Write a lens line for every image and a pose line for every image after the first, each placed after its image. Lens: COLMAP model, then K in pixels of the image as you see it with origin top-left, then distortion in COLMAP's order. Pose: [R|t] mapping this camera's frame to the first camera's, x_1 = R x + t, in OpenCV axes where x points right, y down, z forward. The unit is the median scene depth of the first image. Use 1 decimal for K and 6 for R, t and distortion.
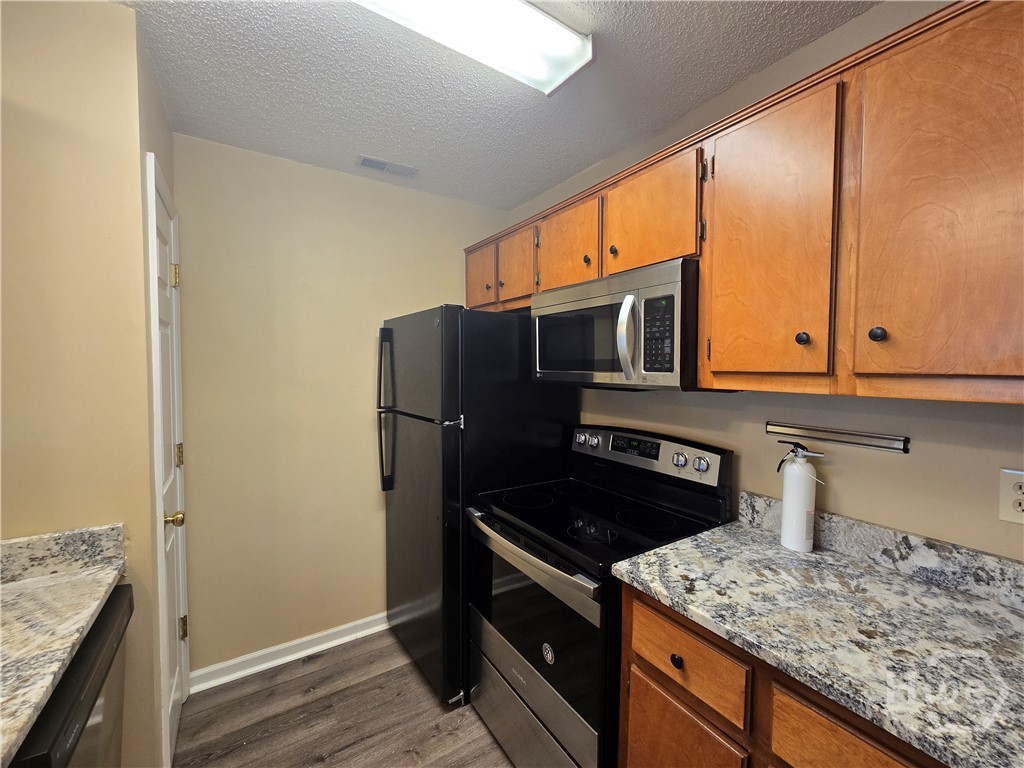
lens RADIAL K [[418.7, 0, 506.5], [0, 418.7, 382.9], [0, 0, 1]] dist [-0.000925, 0.000366]
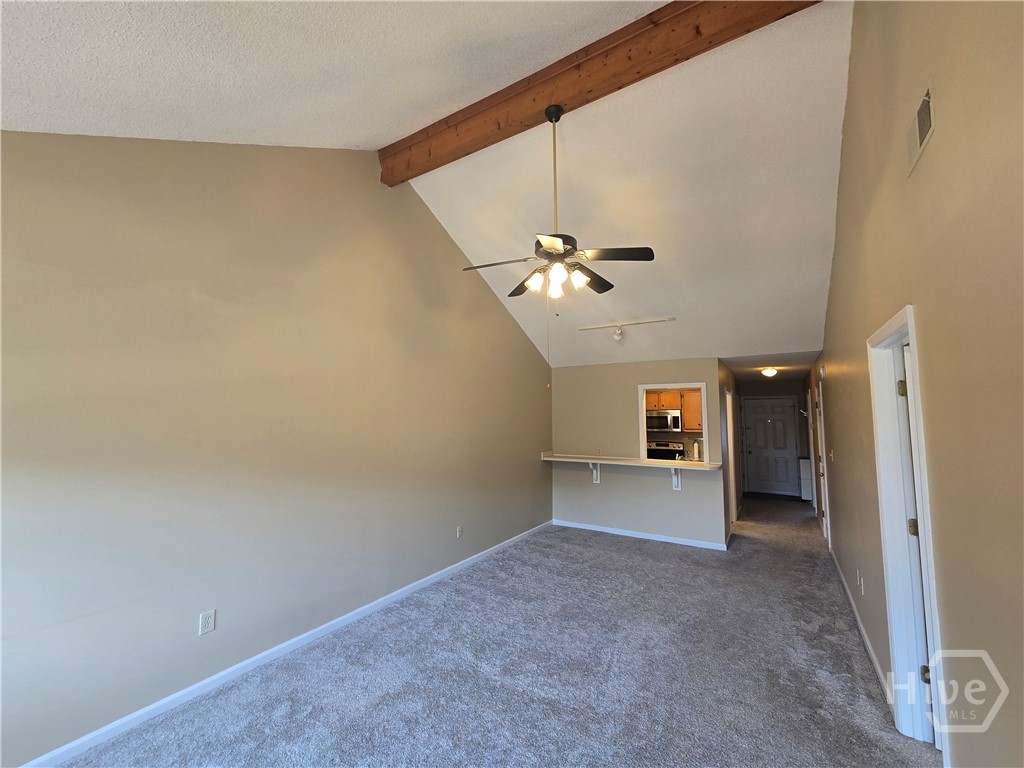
lens RADIAL K [[418.7, 0, 506.5], [0, 418.7, 382.9], [0, 0, 1]] dist [-0.000925, 0.000366]
pose [[0.908747, 0.029456, 0.416307, -4.347024], [0.022626, 0.992562, -0.119618, -0.019127], [-0.416734, 0.118122, 0.901321, -3.433844]]
